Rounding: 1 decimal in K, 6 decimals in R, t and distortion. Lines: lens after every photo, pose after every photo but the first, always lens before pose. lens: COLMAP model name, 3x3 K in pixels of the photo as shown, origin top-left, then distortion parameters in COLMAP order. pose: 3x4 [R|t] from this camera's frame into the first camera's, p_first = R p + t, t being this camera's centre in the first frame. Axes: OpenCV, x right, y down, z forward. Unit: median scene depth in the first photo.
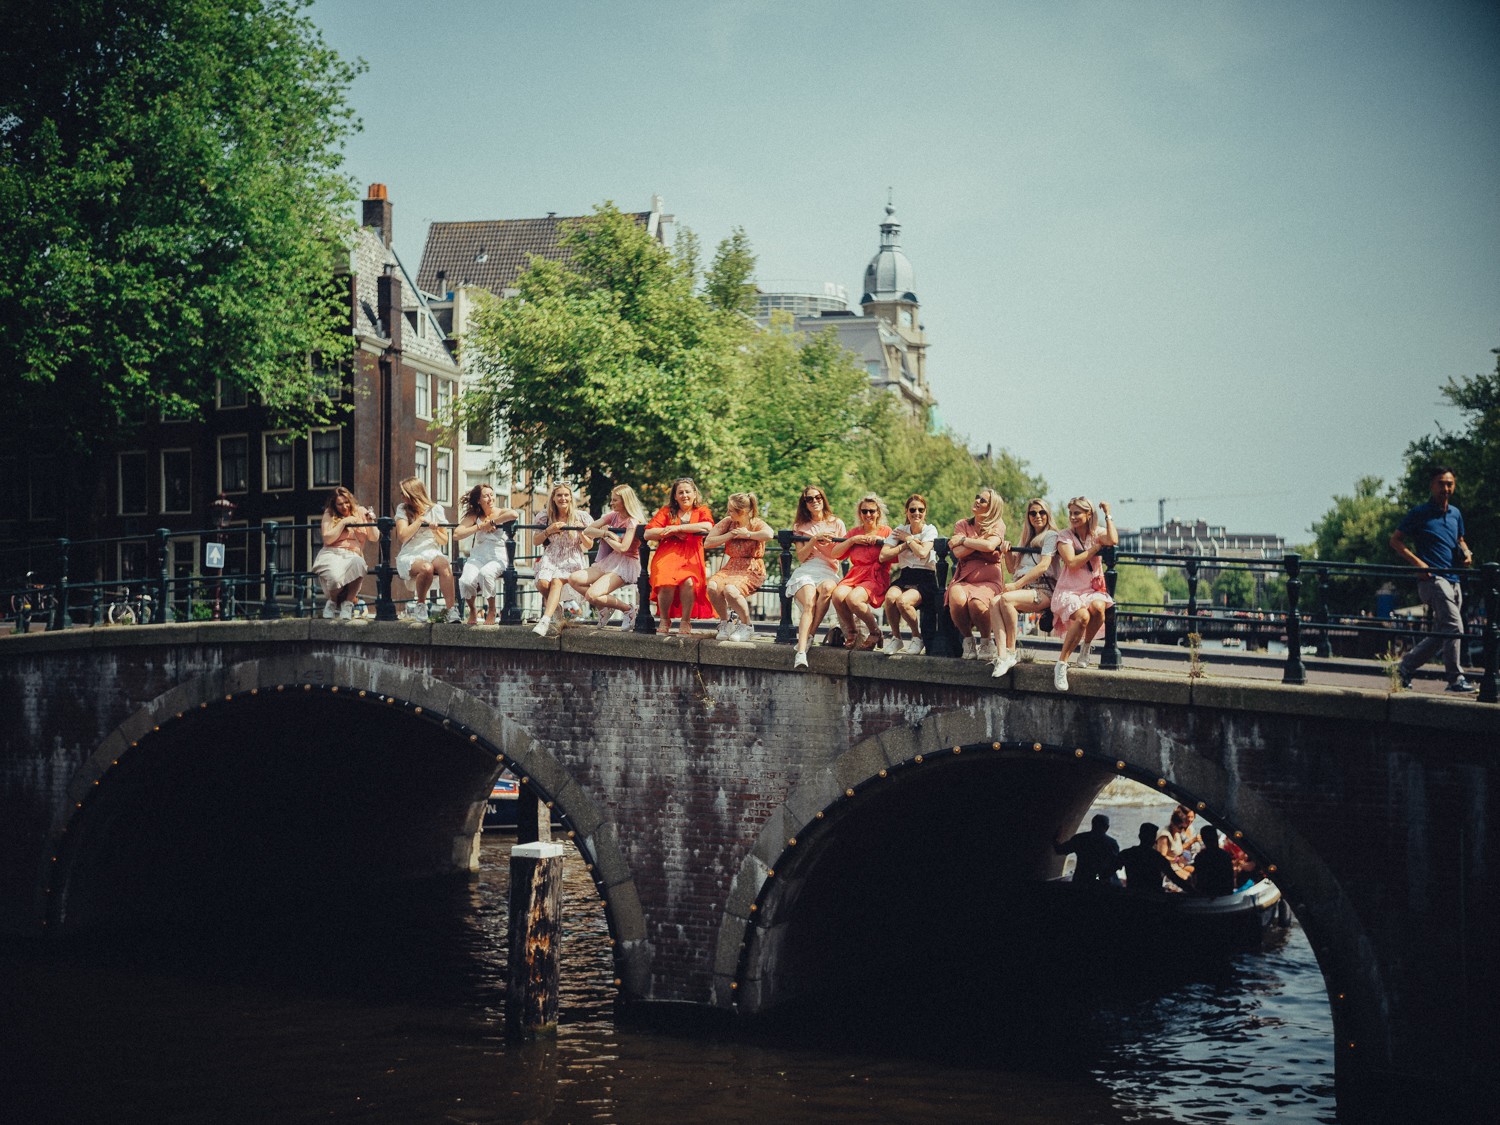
lens RADIAL K [[2061.2, 0, 750.0], [0, 2061.2, 598.8], [0, 0, 1]] dist [0.011883, -0.061650]
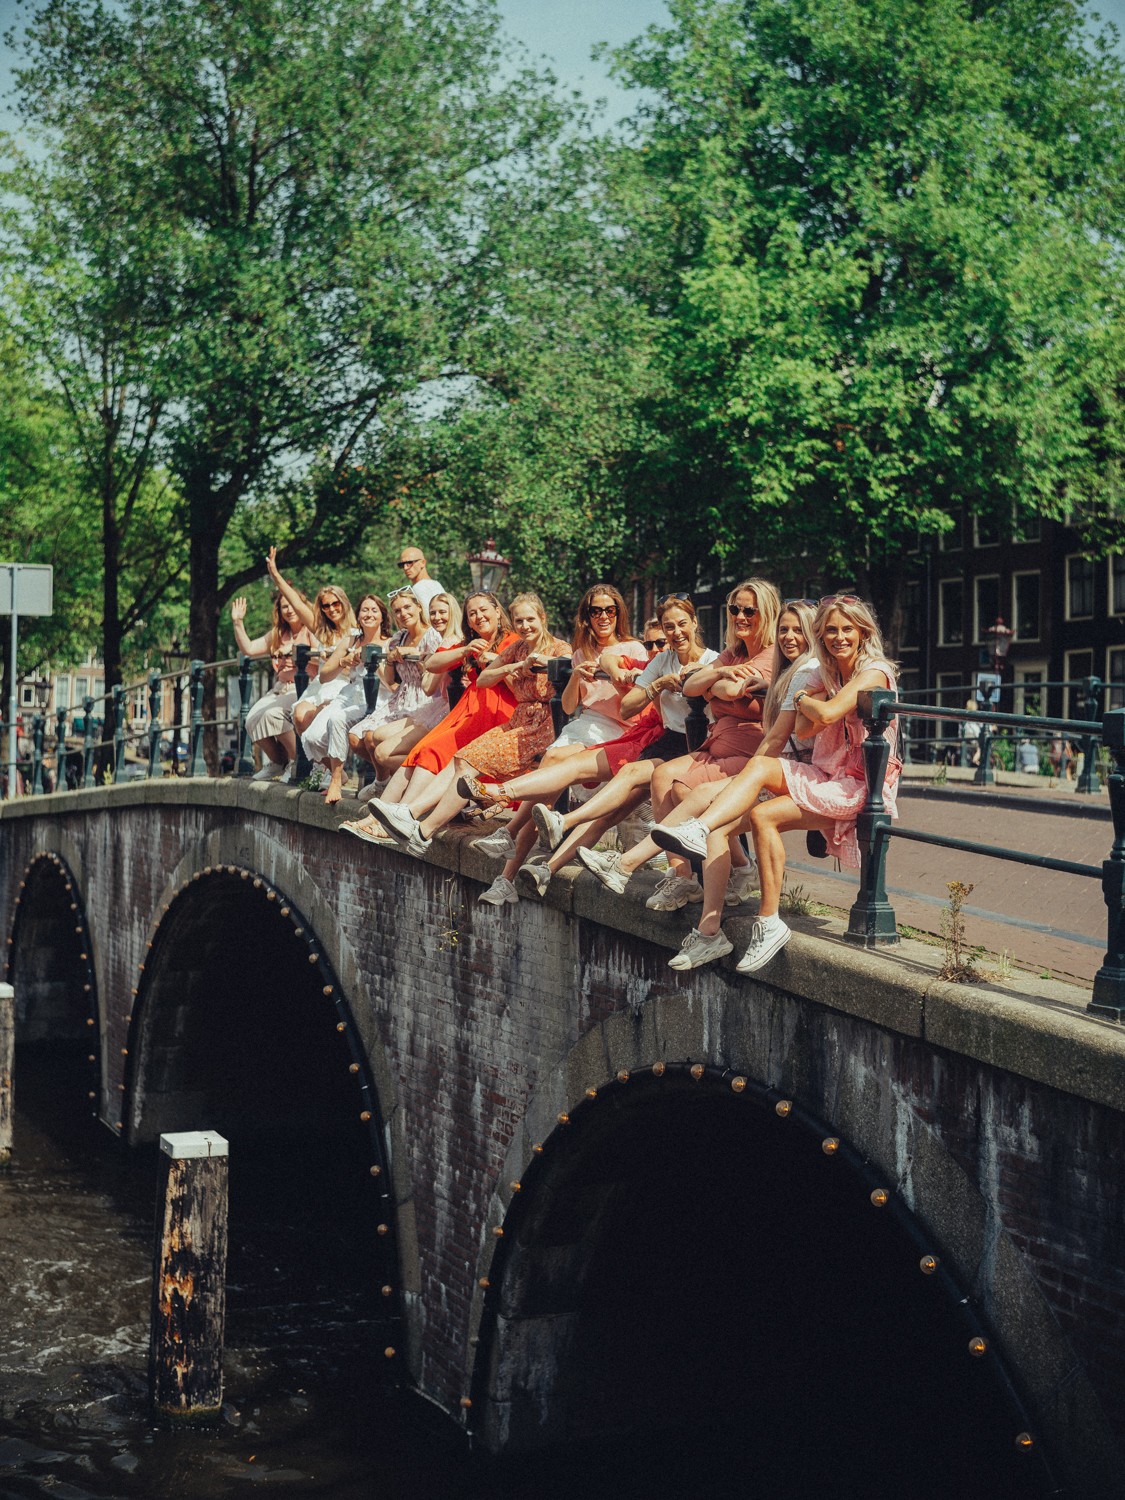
lens RADIAL K [[2061.2, 0, 562.5], [0, 2061.2, 750.0], [0, 0, 1]] dist [0.011883, -0.061650]
pose [[0.807485, 0.021222, -0.589506, 0.369146], [-0.014810, 0.999767, 0.015706, -0.016756], [0.589702, -0.003952, 0.807611, 0.514756]]
